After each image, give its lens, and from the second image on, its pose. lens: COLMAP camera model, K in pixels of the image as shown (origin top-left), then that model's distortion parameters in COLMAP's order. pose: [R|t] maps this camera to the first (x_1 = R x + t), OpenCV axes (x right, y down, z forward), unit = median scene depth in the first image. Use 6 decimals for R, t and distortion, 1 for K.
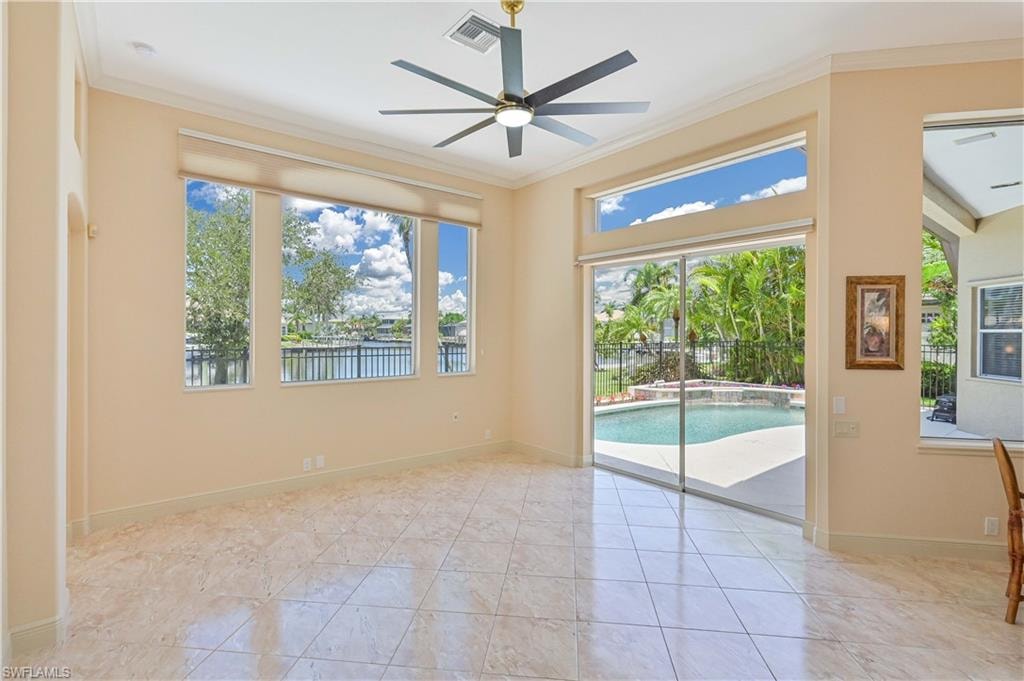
lens RADIAL K [[470.5, 0, 515.3], [0, 470.5, 335.7], [0, 0, 1]] dist [-0.000683, 0.000159]
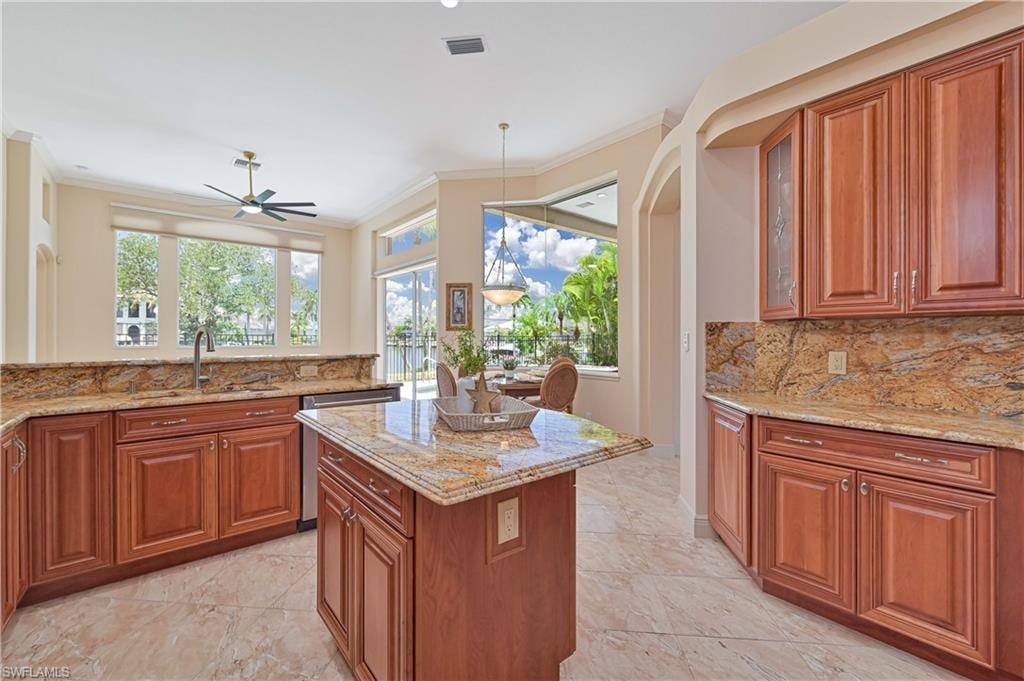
lens RADIAL K [[427.6, 0, 514.6], [0, 427.6, 335.8], [0, 0, 1]] dist [0.000502, 0.000131]
pose [[0.999852, -0.003608, 0.016810, 0.901674], [0.003809, 0.999922, -0.011934, 0.108683], [-0.016765, 0.011996, 0.999787, -0.742340]]
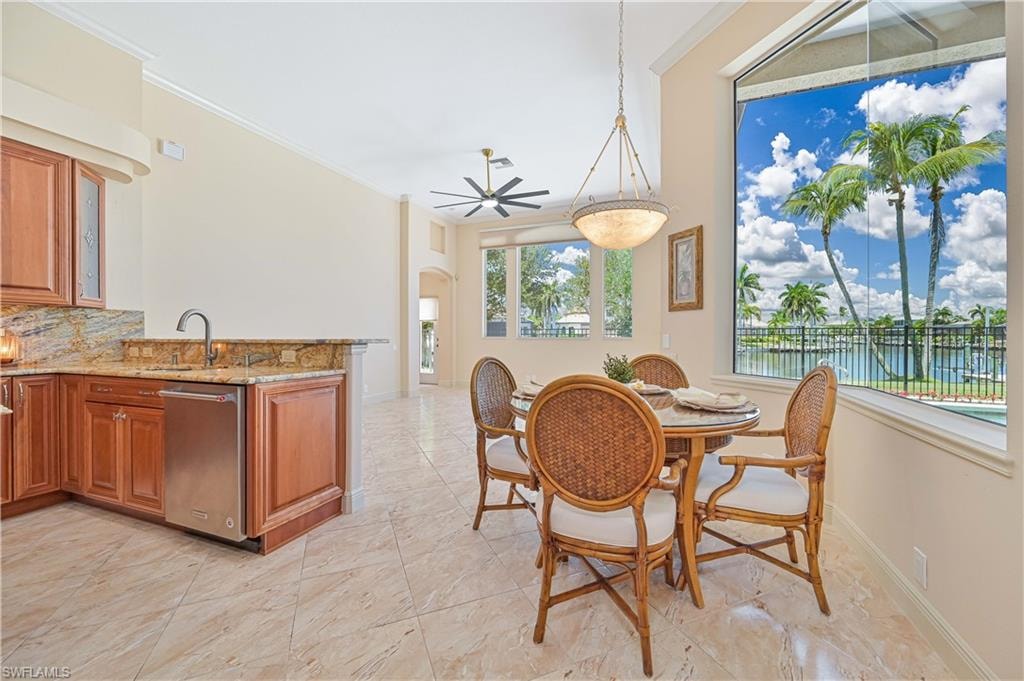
lens RADIAL K [[405.6, 0, 513.1], [0, 405.6, 335.9], [0, 0, 1]] dist [-0.001773, -0.000117]
pose [[0.495404, -0.003973, -0.868653, 1.332577], [-0.004378, 0.999965, -0.007071, 0.134973], [0.868652, 0.007306, 0.495370, 0.120687]]
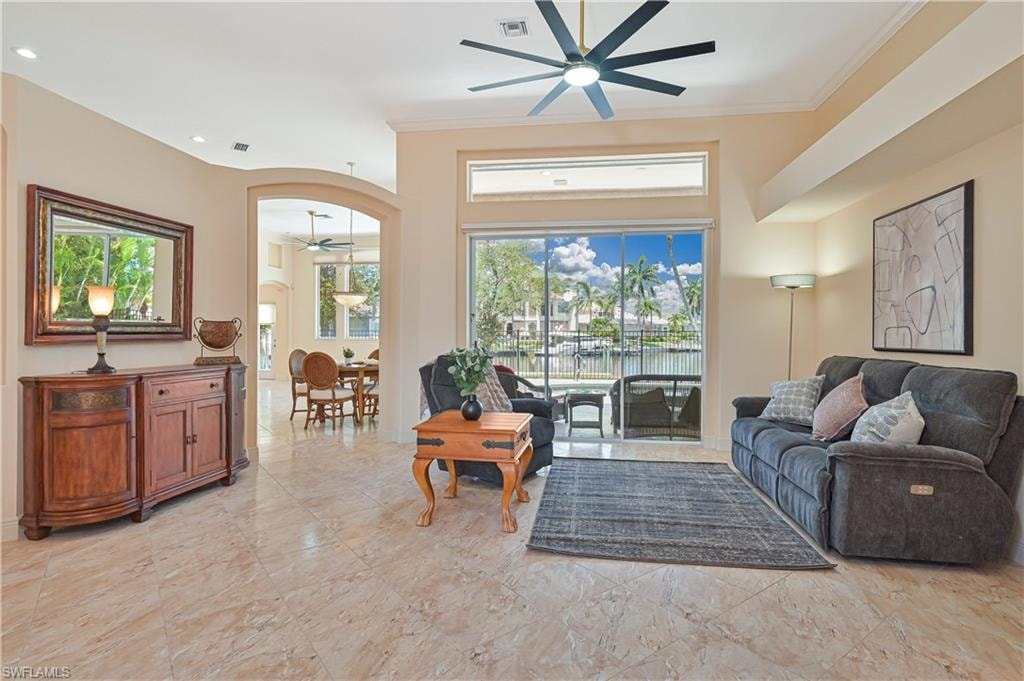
lens RADIAL K [[523.7, 0, 517.5], [0, 523.7, 334.4], [0, 0, 1]] dist [-0.000866, -0.000130]
pose [[0.692566, -0.002970, -0.721349, 2.785326], [-0.002680, 0.999974, -0.006691, 0.119536], [0.721350, 0.006568, 0.692540, -0.373874]]
